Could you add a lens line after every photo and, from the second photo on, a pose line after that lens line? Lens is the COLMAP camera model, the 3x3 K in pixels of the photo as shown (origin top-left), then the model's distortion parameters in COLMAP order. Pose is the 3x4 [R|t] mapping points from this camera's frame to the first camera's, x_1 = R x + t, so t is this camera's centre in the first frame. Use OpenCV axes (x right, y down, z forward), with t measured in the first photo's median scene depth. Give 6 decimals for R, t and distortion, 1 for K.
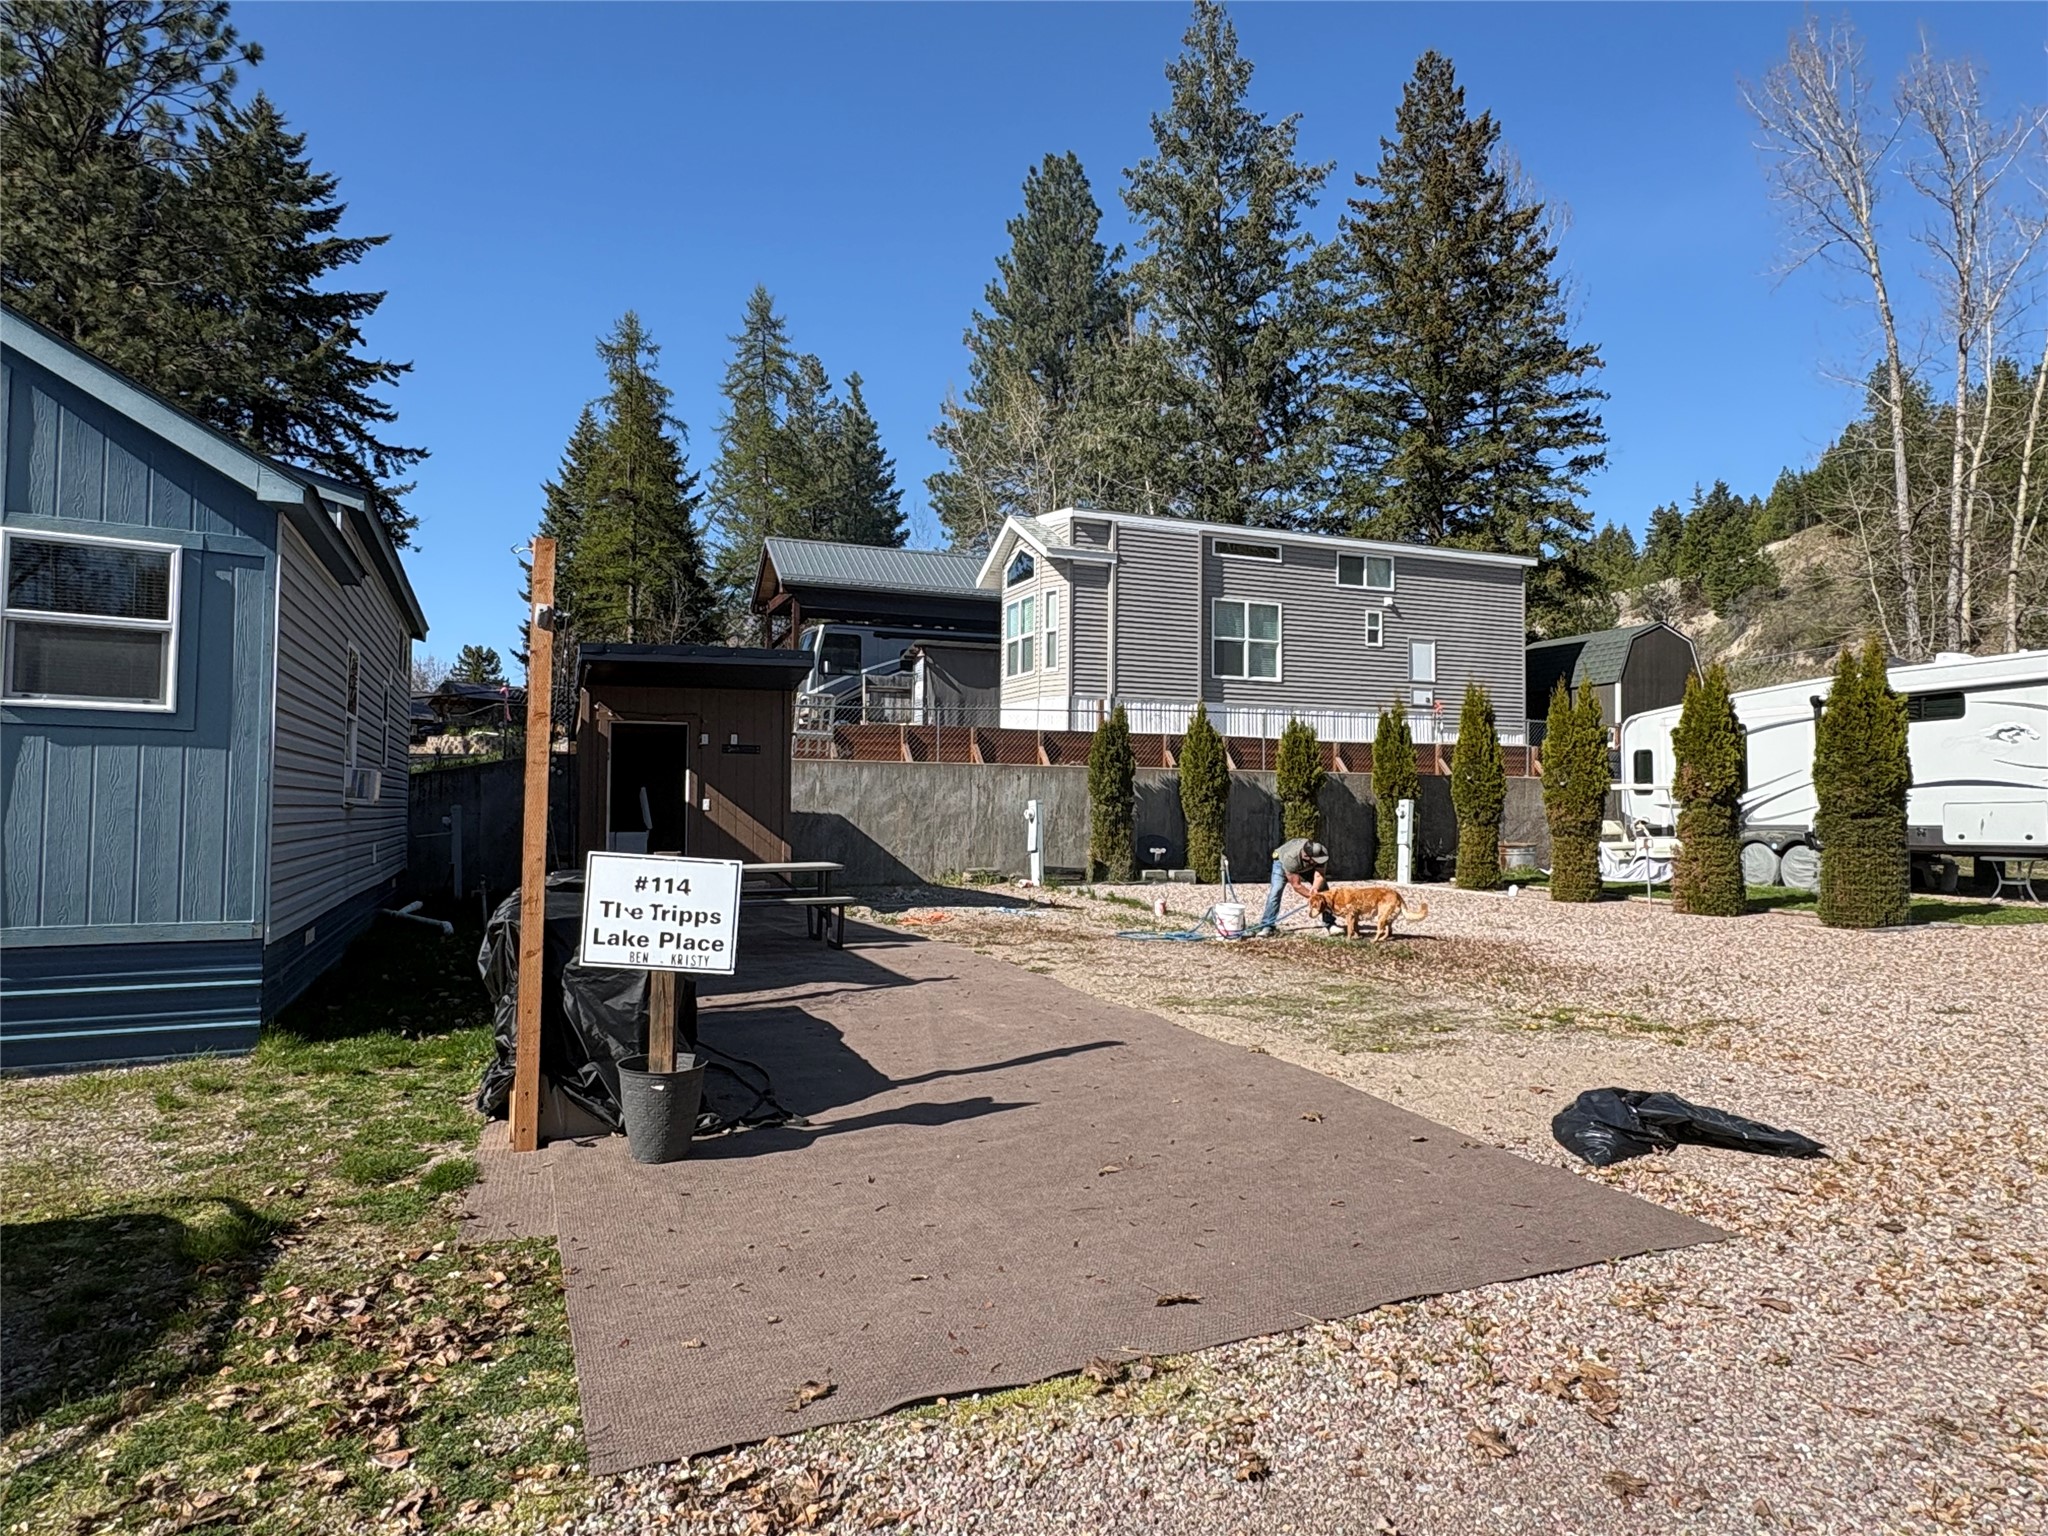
lens RADIAL K [[1220.7, 0, 1024.0], [0, 1220.7, 768.0], [0, 0, 1]] dist [0.003713, 0.000227]
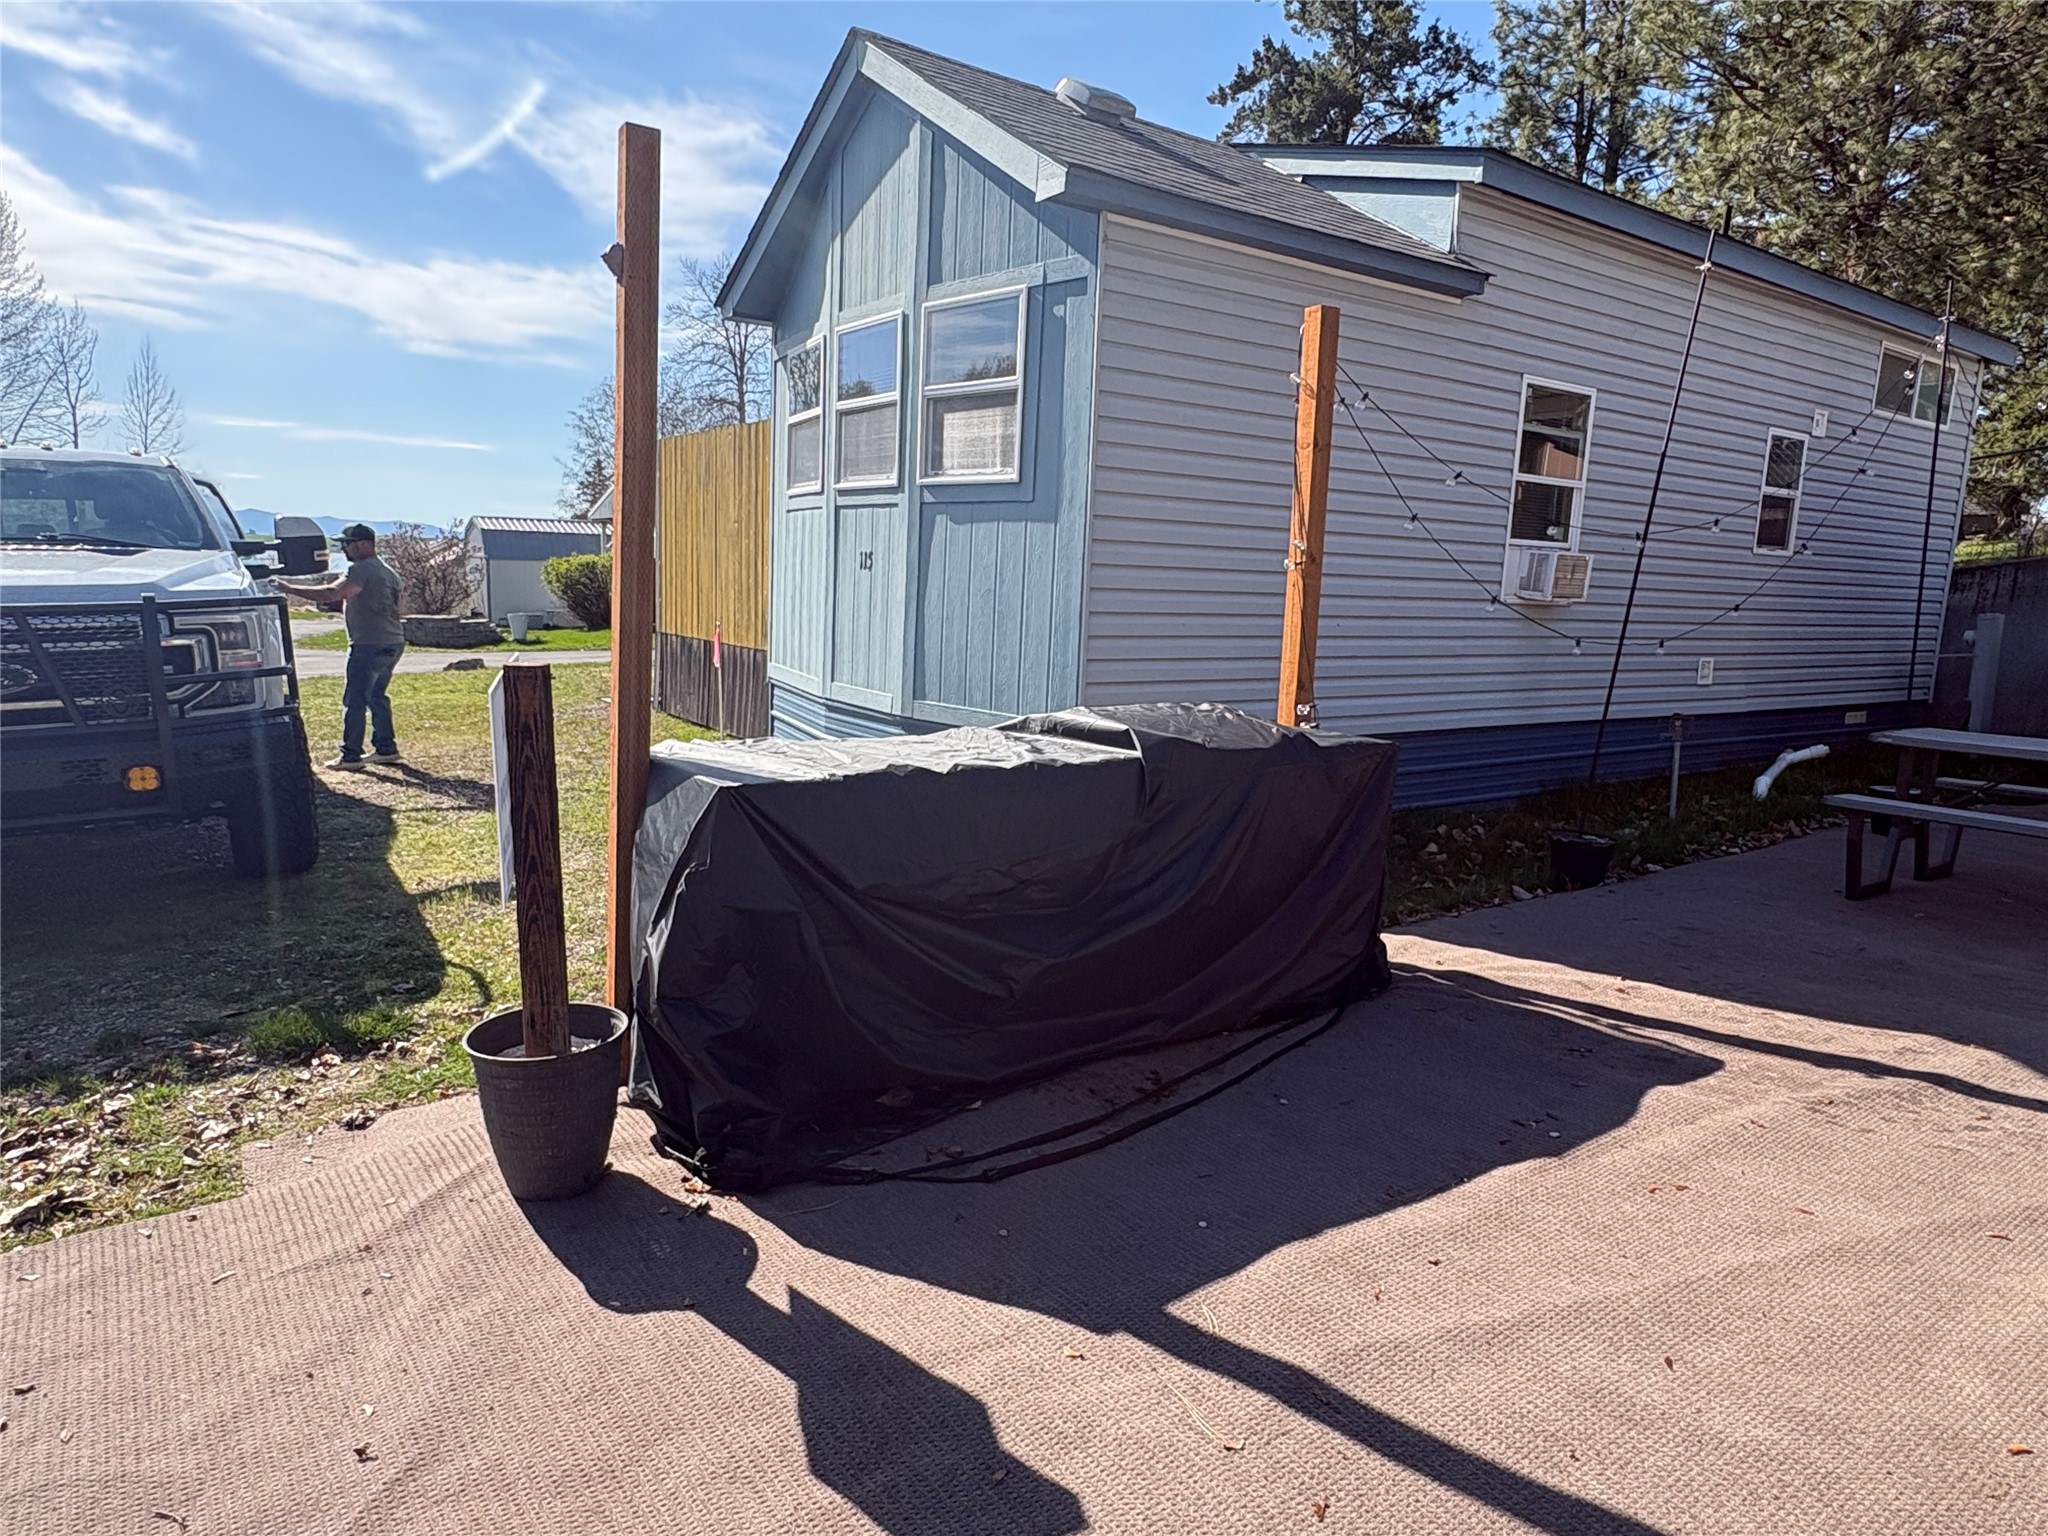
lens RADIAL K [[1278.6, 0, 1024.0], [0, 1278.6, 768.0], [0, 0, 1]] dist [0.002515, 0.002100]
pose [[0.210811, 0.146358, -0.966508, 0.236692], [-0.003970, 0.988848, 0.148875, 0.021933], [0.977519, -0.027547, 0.209041, 0.820455]]
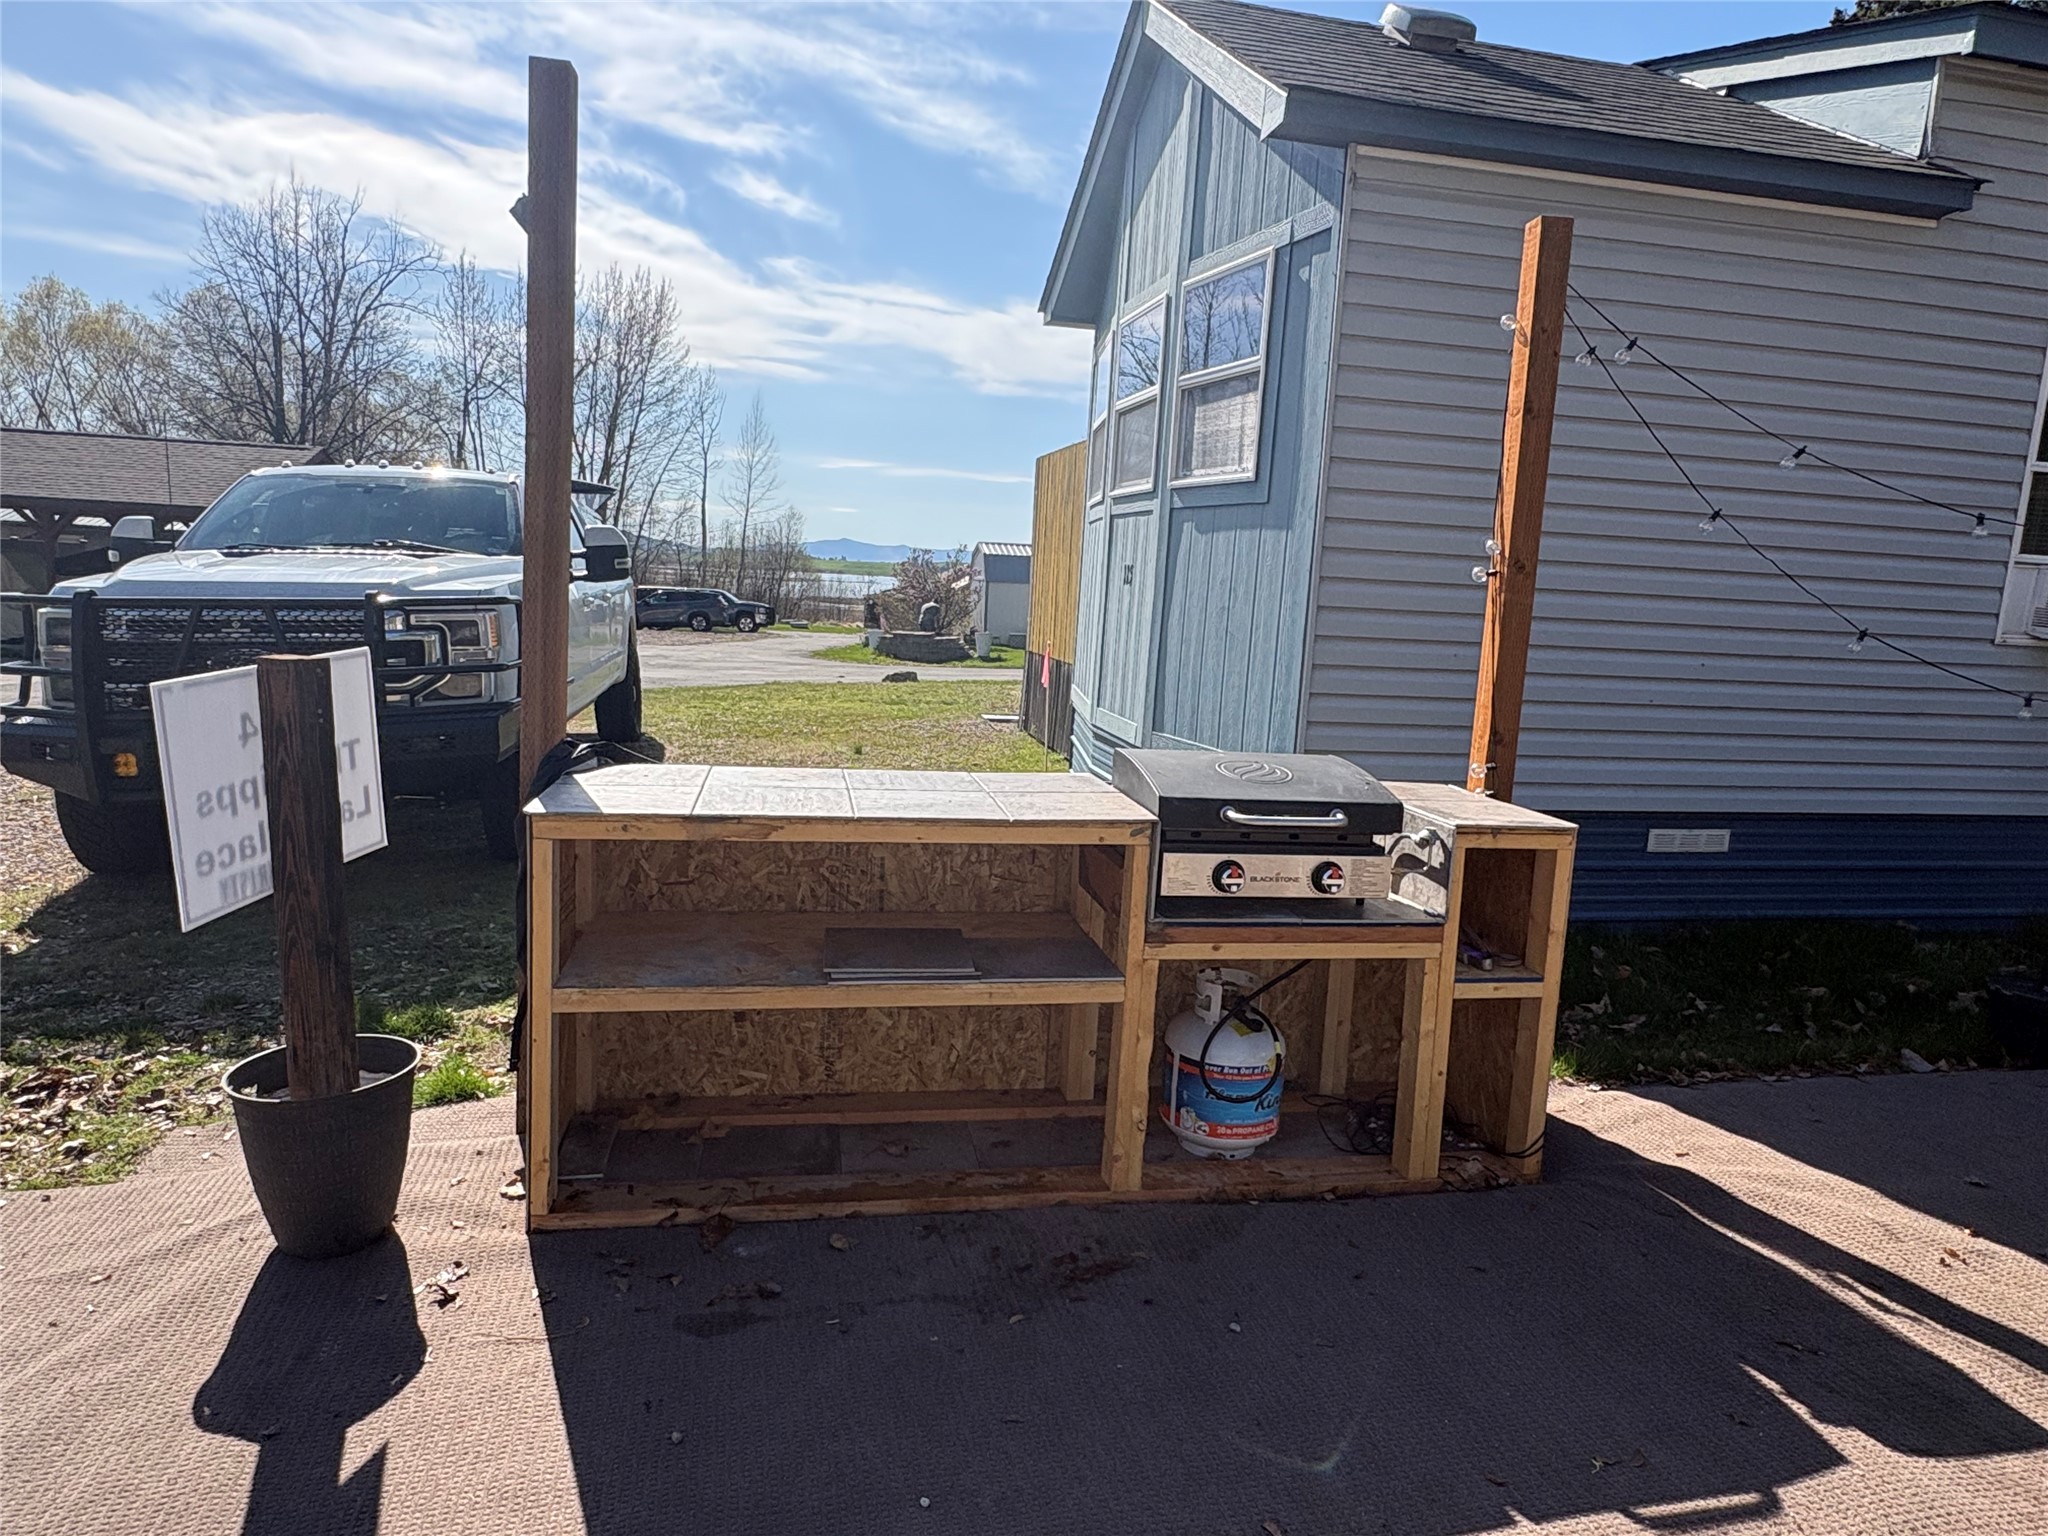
lens RADIAL K [[1277.7, 0, 1024.0], [0, 1277.7, 768.0], [0, 0, 1]] dist [0.006995, -0.000664]
pose [[-0.189809, 0.125780, -0.973731, 0.119404], [-0.022659, 0.990935, 0.132419, 0.028946], [0.981560, 0.047198, -0.185238, 1.034439]]
